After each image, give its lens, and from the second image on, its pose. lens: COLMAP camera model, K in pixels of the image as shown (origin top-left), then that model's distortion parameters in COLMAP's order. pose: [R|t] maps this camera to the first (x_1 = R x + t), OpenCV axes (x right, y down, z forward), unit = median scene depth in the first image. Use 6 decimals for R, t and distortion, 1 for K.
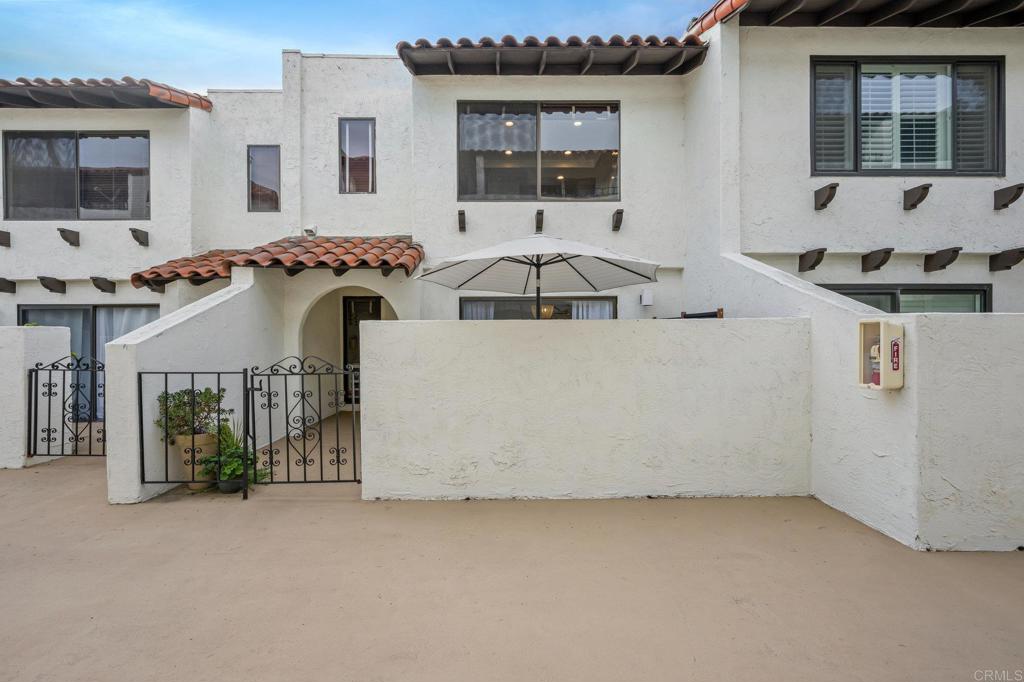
lens RADIAL K [[408.0, 0, 507.4], [0, 408.0, 339.7], [0, 0, 1]] dist [0.000334, 0.000355]
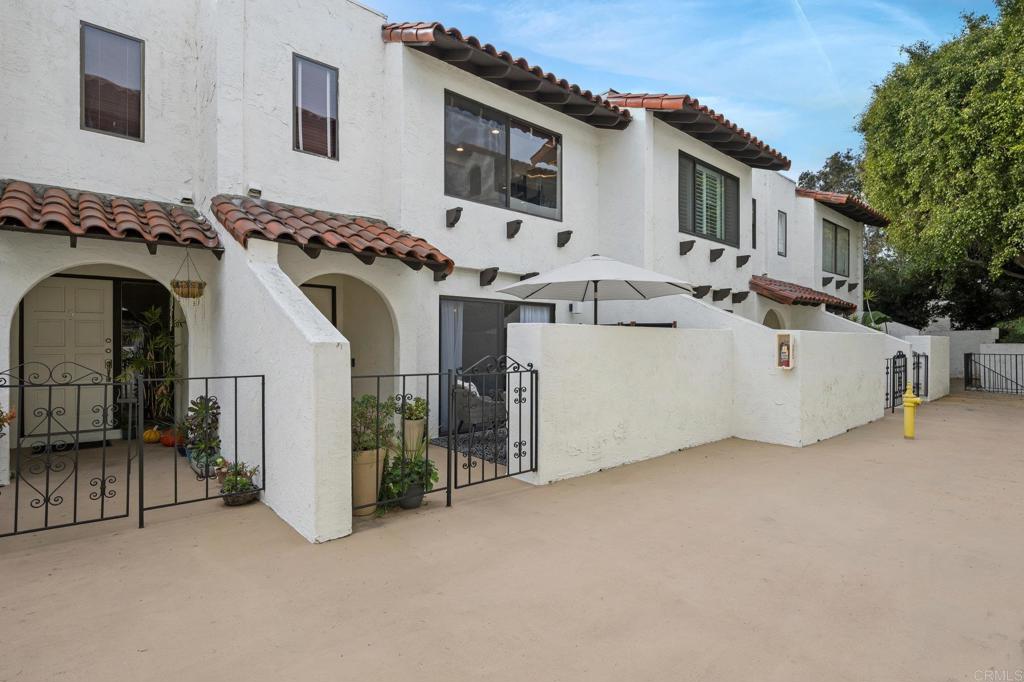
lens RADIAL K [[485.5, 0, 512.0], [0, 485.5, 341.0], [0, 0, 1]] dist [-0.001045, -0.000390]
pose [[0.777427, 0.011237, 0.628872, -0.715251], [-0.012786, 0.999916, -0.002061, 0.003052], [-0.628843, -0.006438, 0.777506, 0.016812]]
